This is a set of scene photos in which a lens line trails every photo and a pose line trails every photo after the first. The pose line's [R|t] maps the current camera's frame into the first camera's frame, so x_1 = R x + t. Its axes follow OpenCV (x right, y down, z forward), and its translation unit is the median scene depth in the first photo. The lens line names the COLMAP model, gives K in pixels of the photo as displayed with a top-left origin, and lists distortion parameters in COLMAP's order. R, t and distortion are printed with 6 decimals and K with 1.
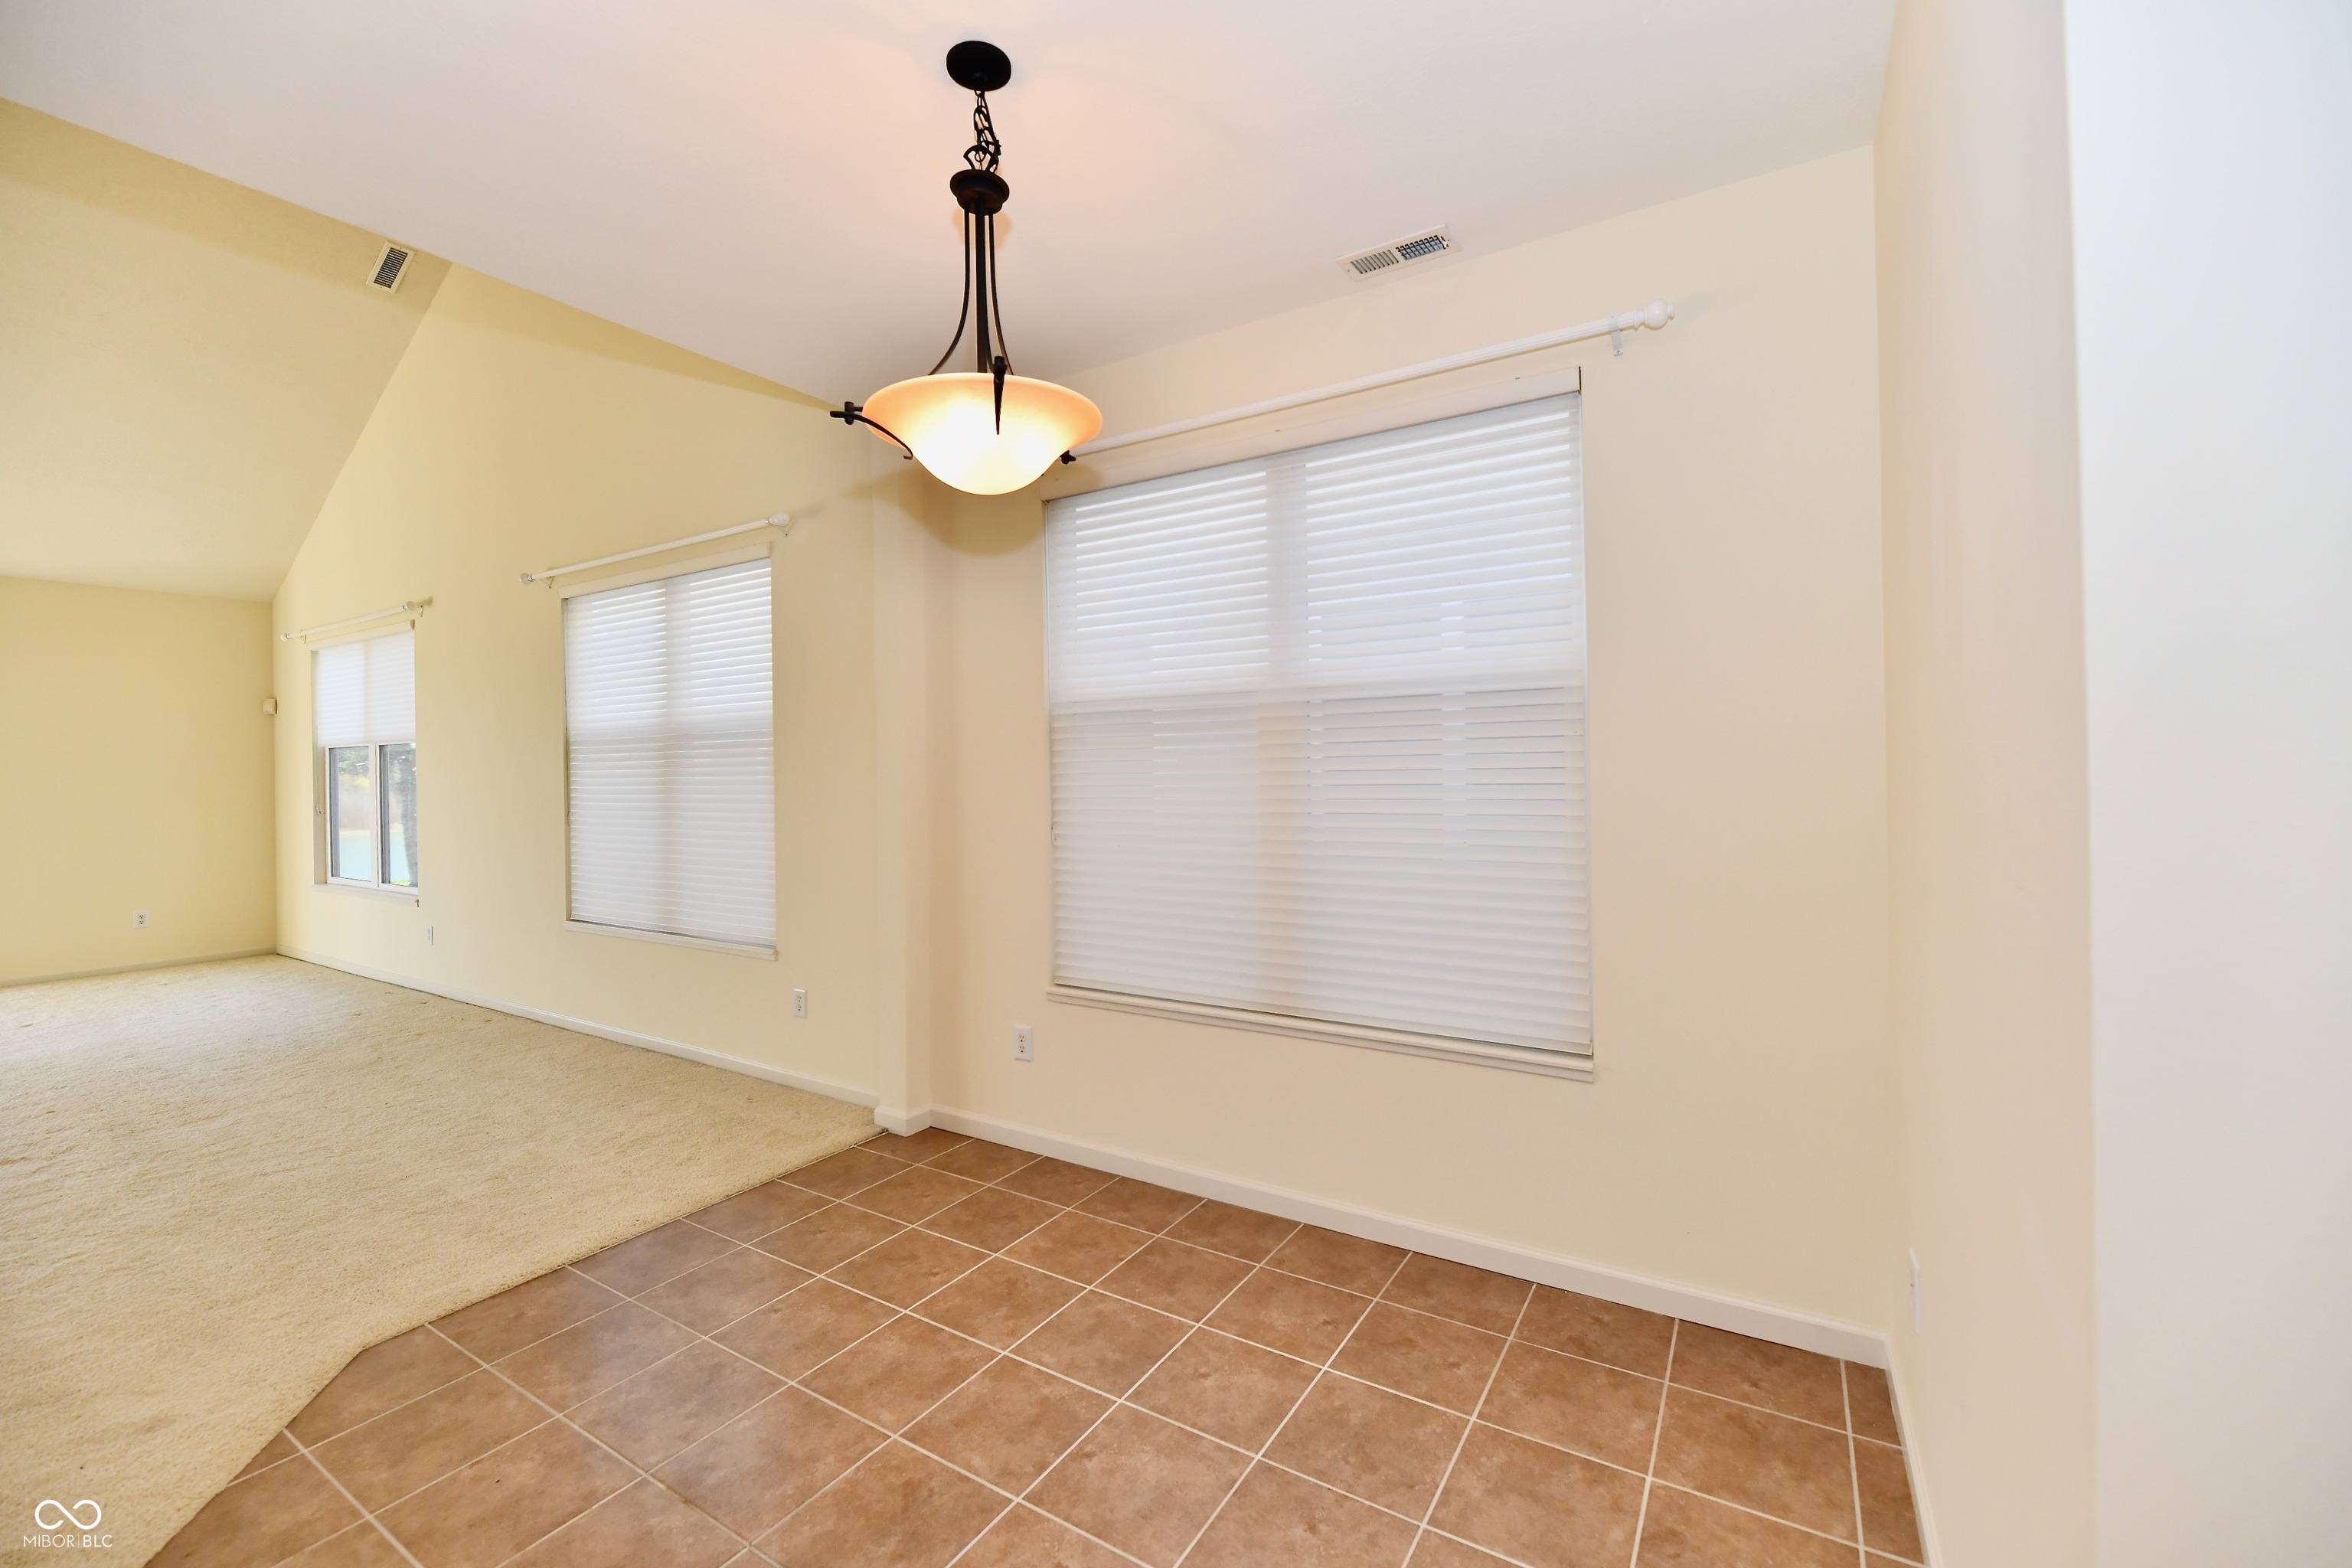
lens RADIAL K [[964.3, 0, 1163.9], [0, 964.3, 775.3], [0, 0, 1]] dist [-0.000473, -0.003339]
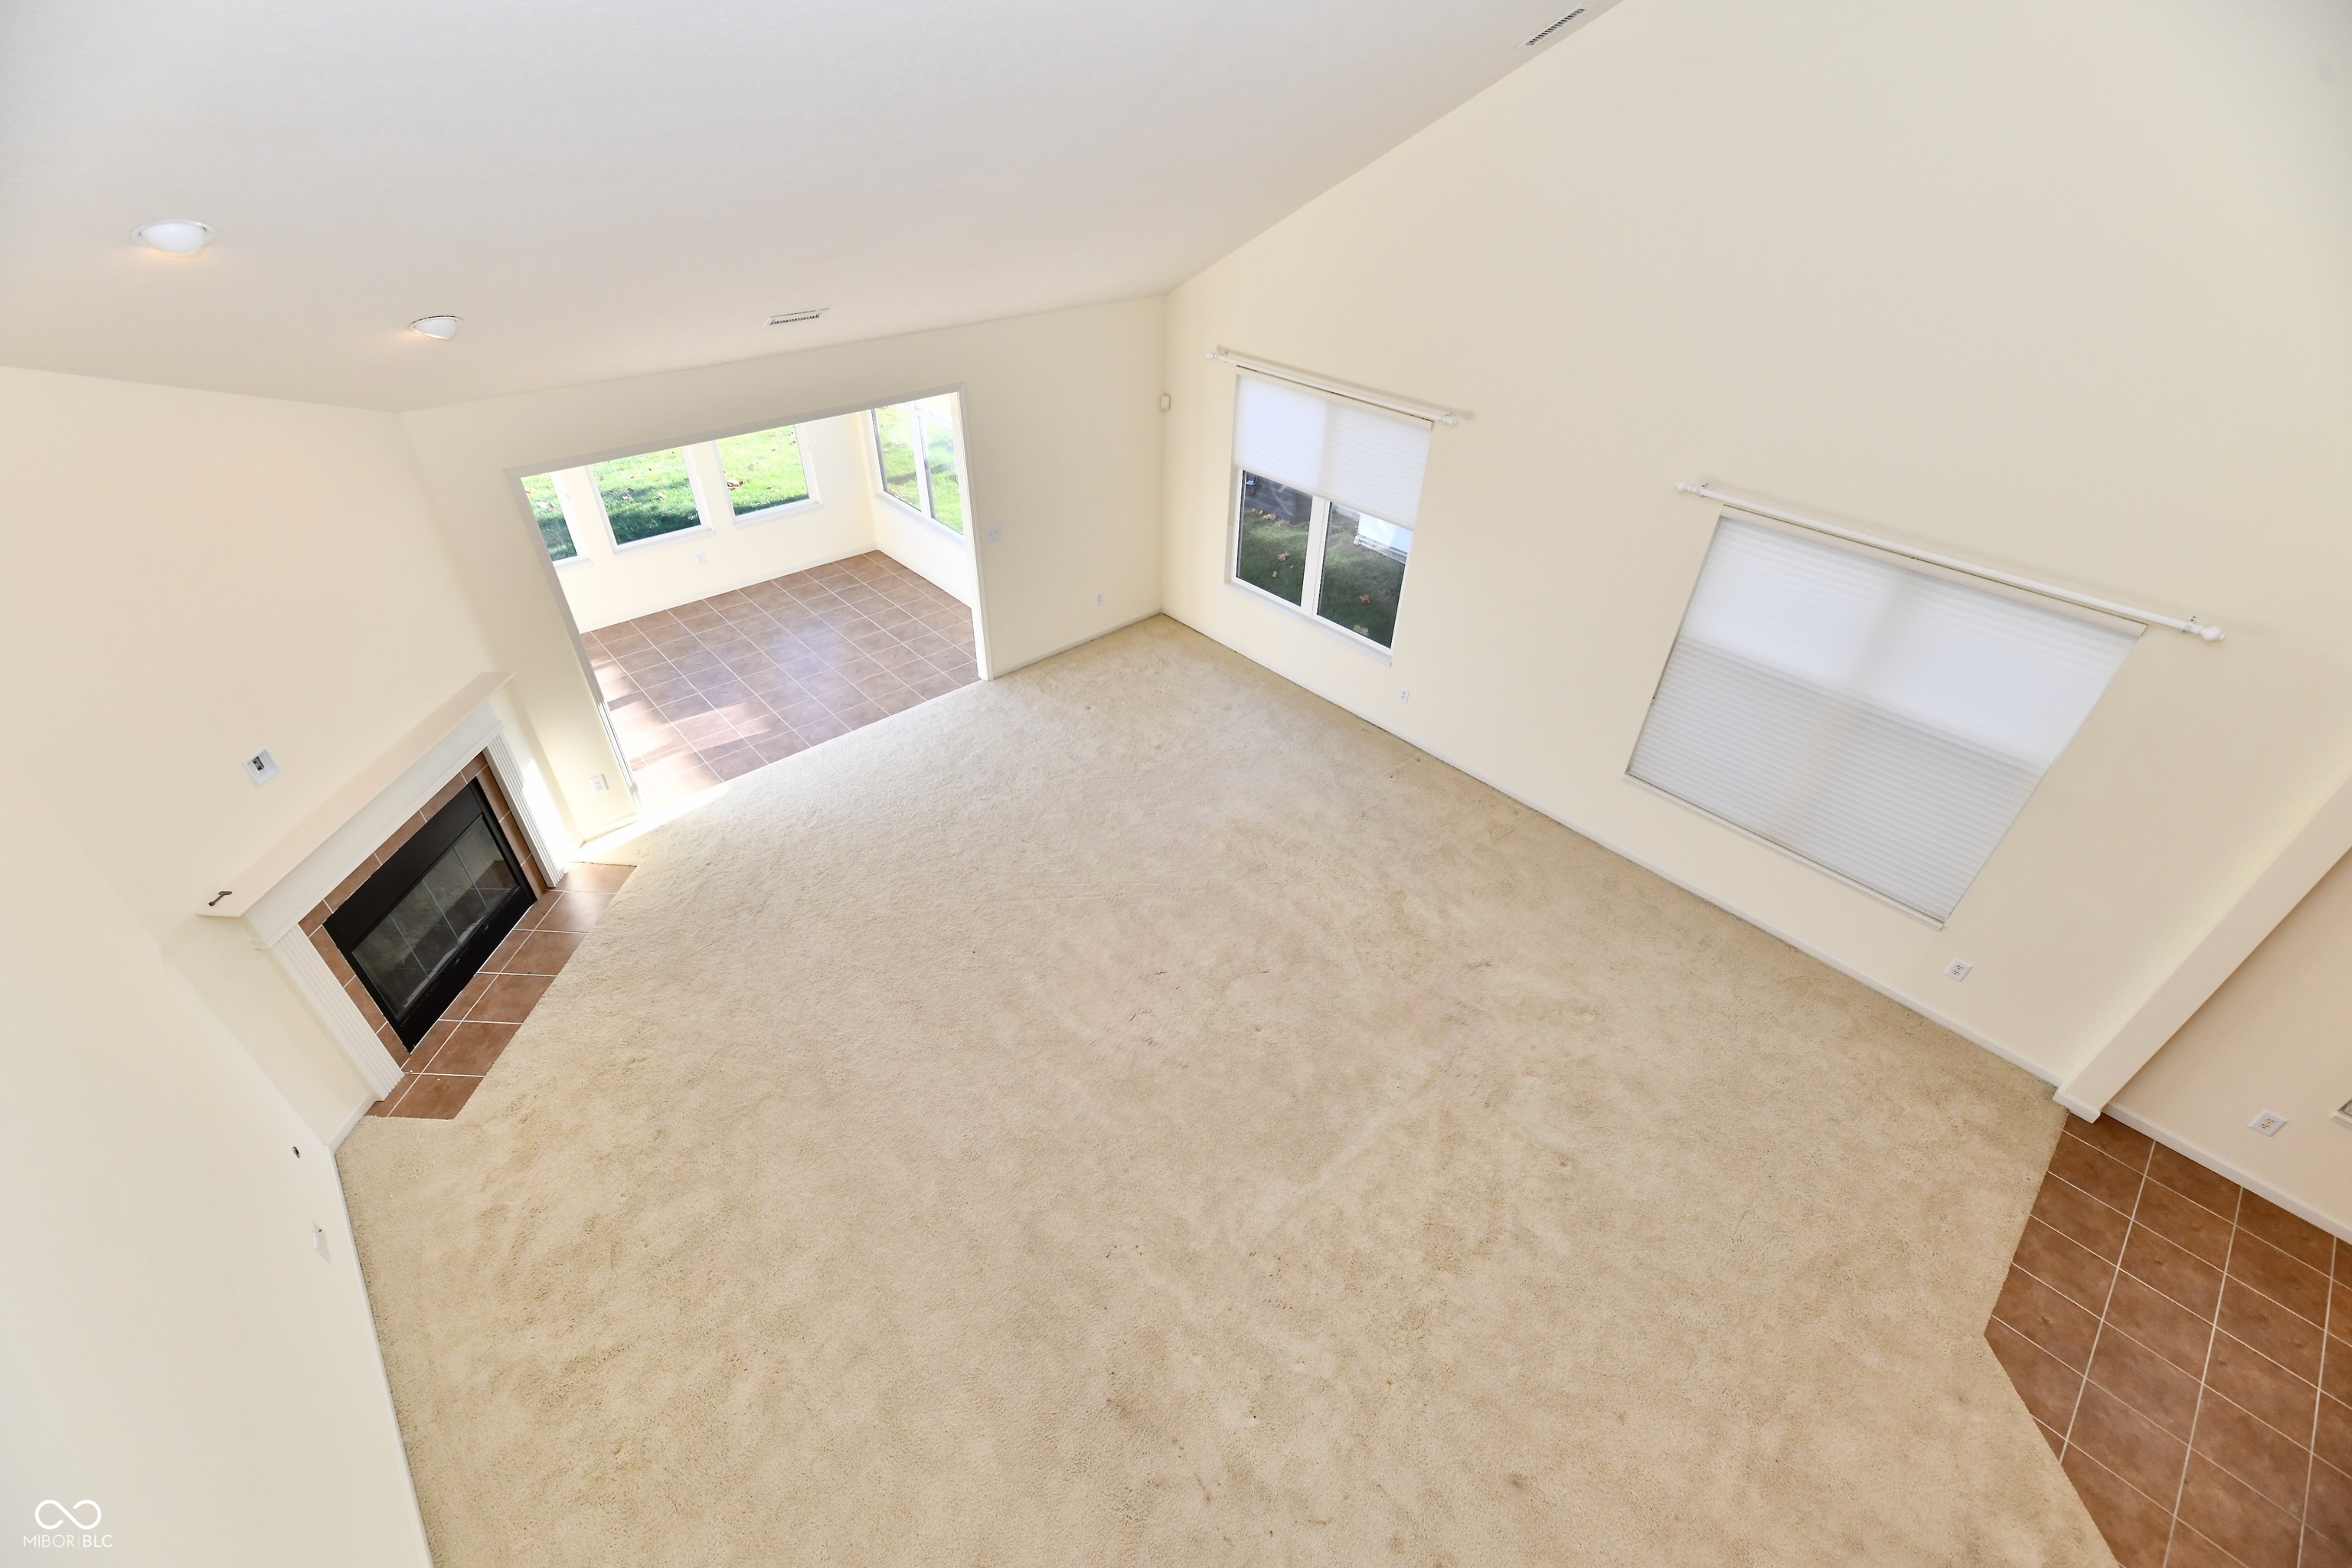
lens RADIAL K [[964.3, 0, 1167.2], [0, 964.3, 781.8], [0, 0, 1]] dist [-0.000473, -0.003339]
pose [[0.962858, 0.193843, -0.187964, -1.680743], [-0.043583, 0.798584, 0.600303, -0.935754], [0.266469, -0.569814, 0.777371, -0.138497]]
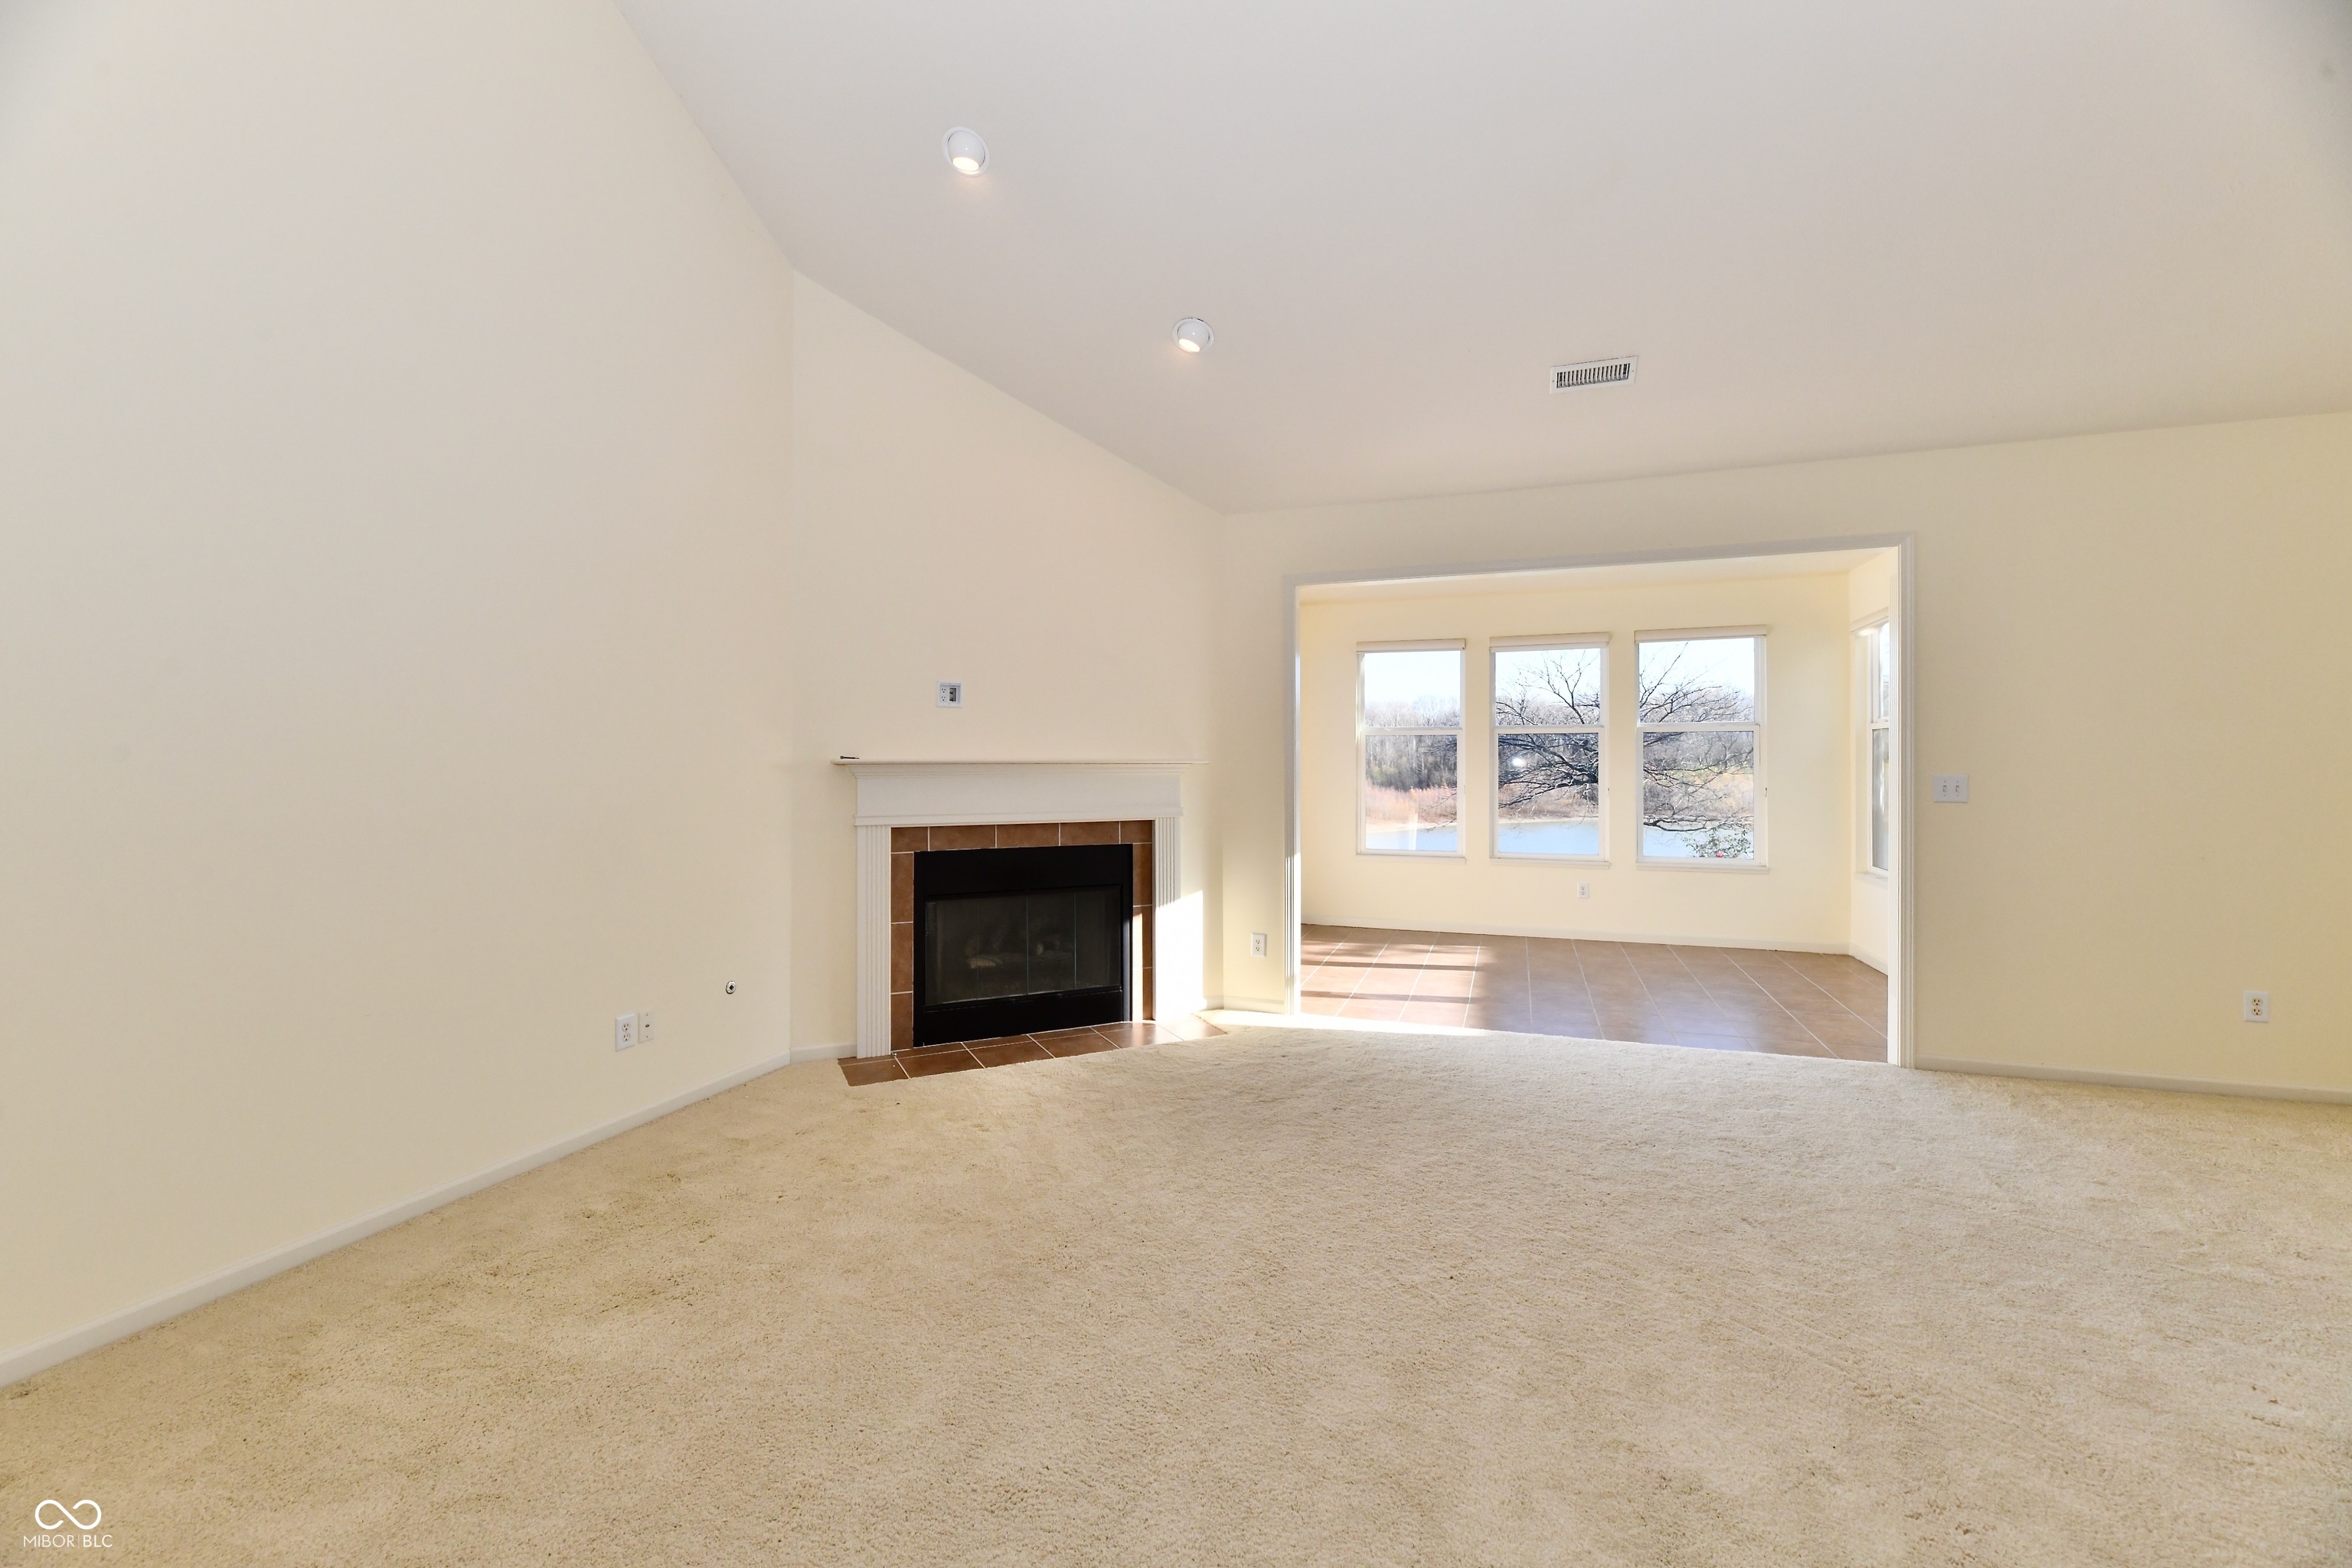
lens RADIAL K [[964.3, 0, 1170.2], [0, 964.3, 773.6], [0, 0, 1]] dist [-0.000473, -0.003339]
pose [[0.212585, 0.022558, -0.976882, -1.564009], [-0.008717, 0.999737, 0.021189, 0.005152], [0.977104, 0.004011, 0.212726, 0.599815]]
